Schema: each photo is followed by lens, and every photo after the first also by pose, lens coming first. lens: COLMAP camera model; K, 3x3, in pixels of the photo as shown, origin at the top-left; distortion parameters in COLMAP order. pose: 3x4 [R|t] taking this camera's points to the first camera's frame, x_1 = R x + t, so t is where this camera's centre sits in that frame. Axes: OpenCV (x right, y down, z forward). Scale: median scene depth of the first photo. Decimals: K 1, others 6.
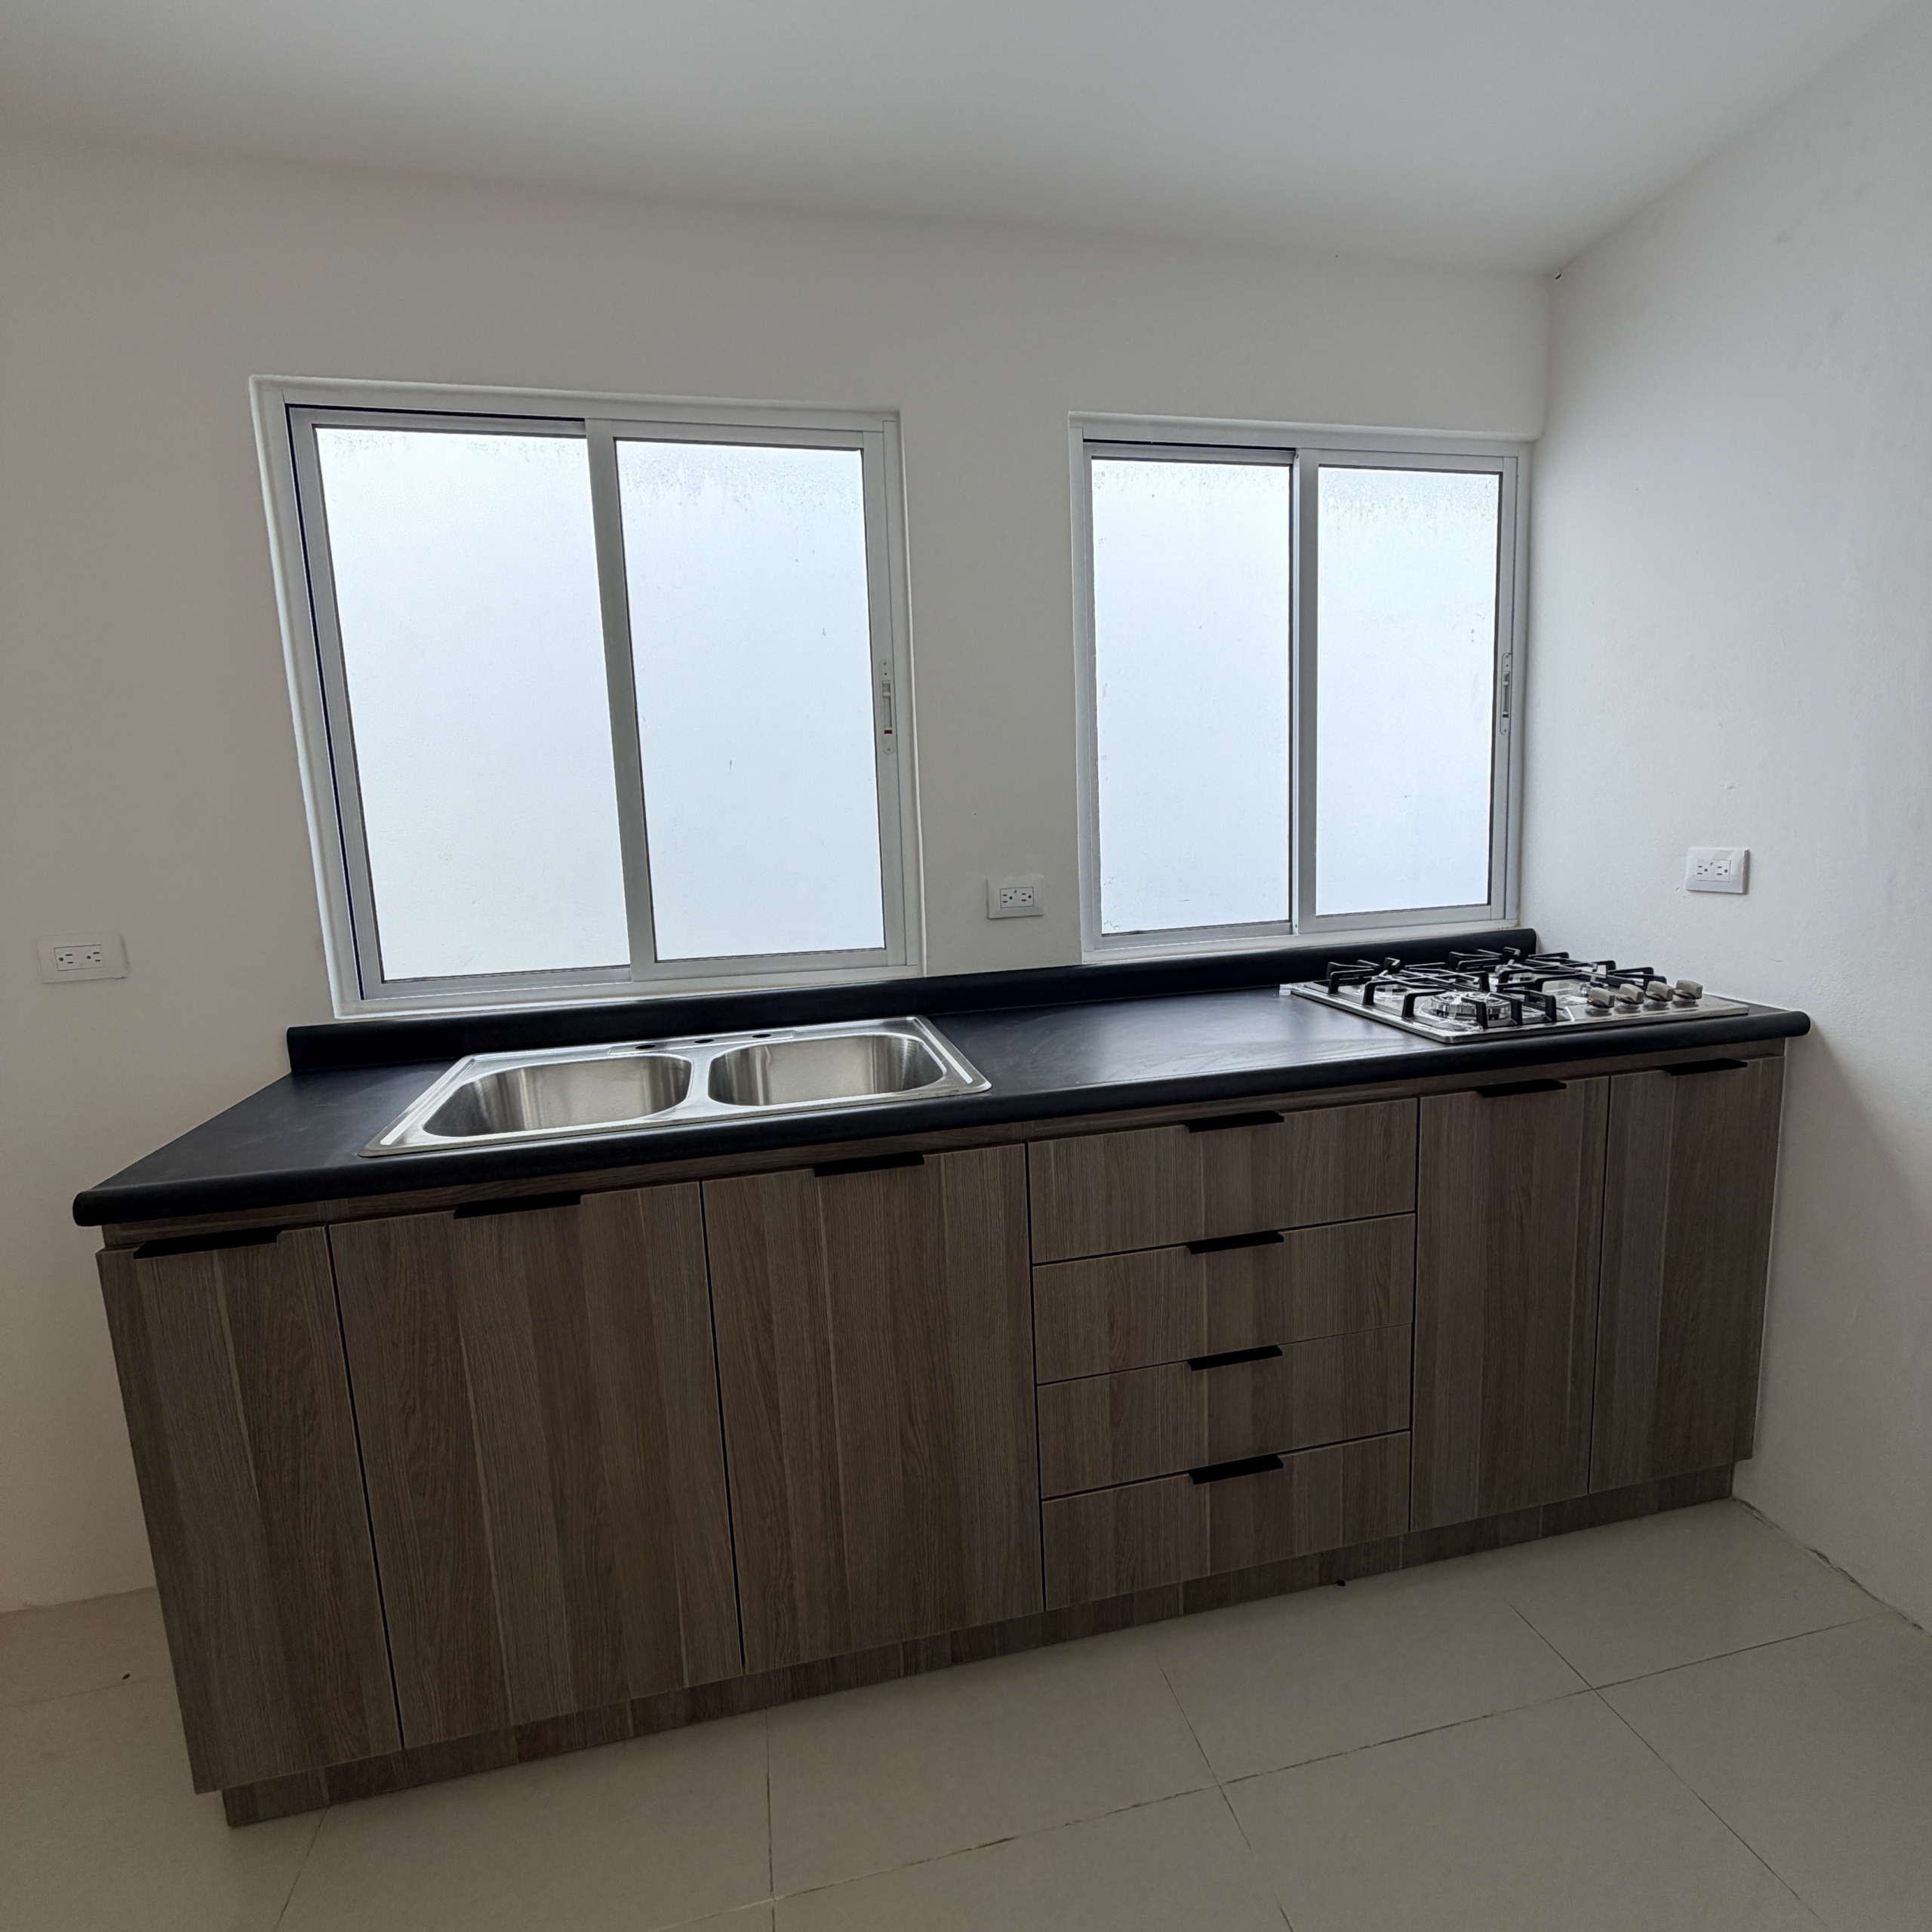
lens RADIAL K [[1034.1, 0, 967.7], [0, 1034.1, 966.9], [0, 0, 1]] dist [0.006997, -0.000634]
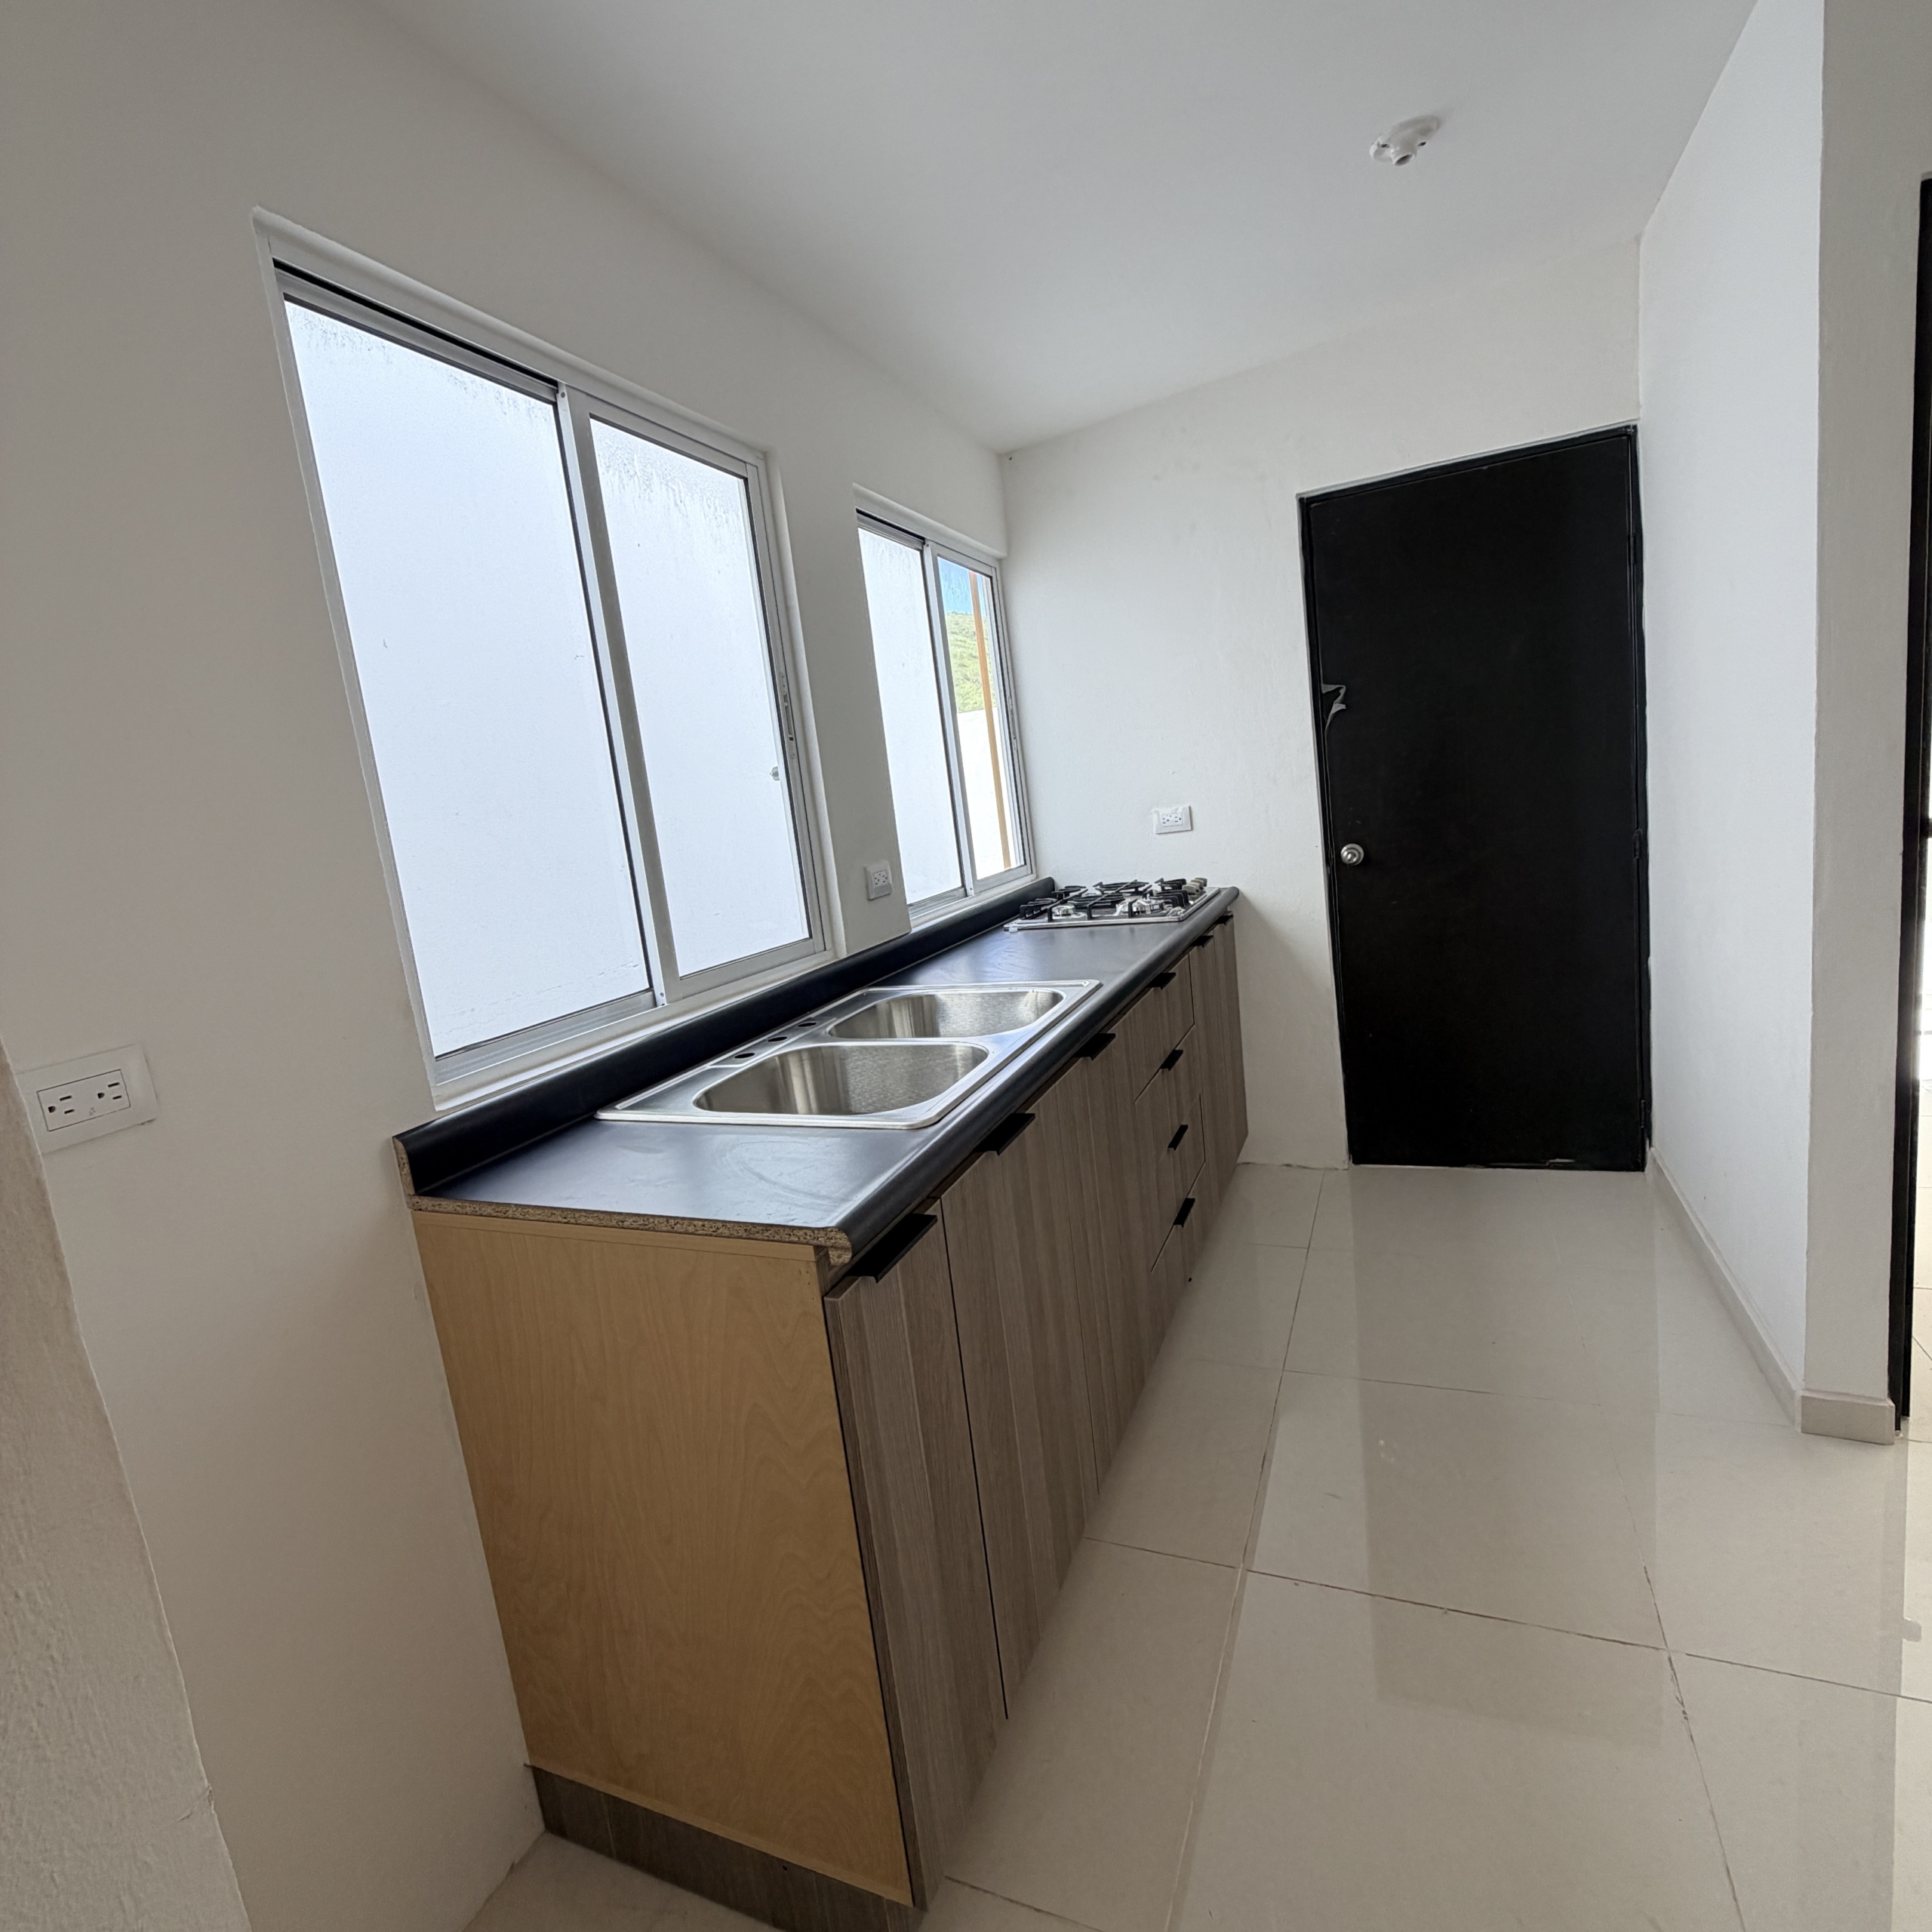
lens RADIAL K [[1034.1, 0, 964.1], [0, 1034.1, 957.8], [0, 0, 1]] dist [0.006997, -0.000634]
pose [[0.586689, -0.157484, 0.794352, -0.911884], [0.213275, 0.976327, 0.036042, -0.002083], [-0.781224, 0.148270, 0.606387, 0.243646]]
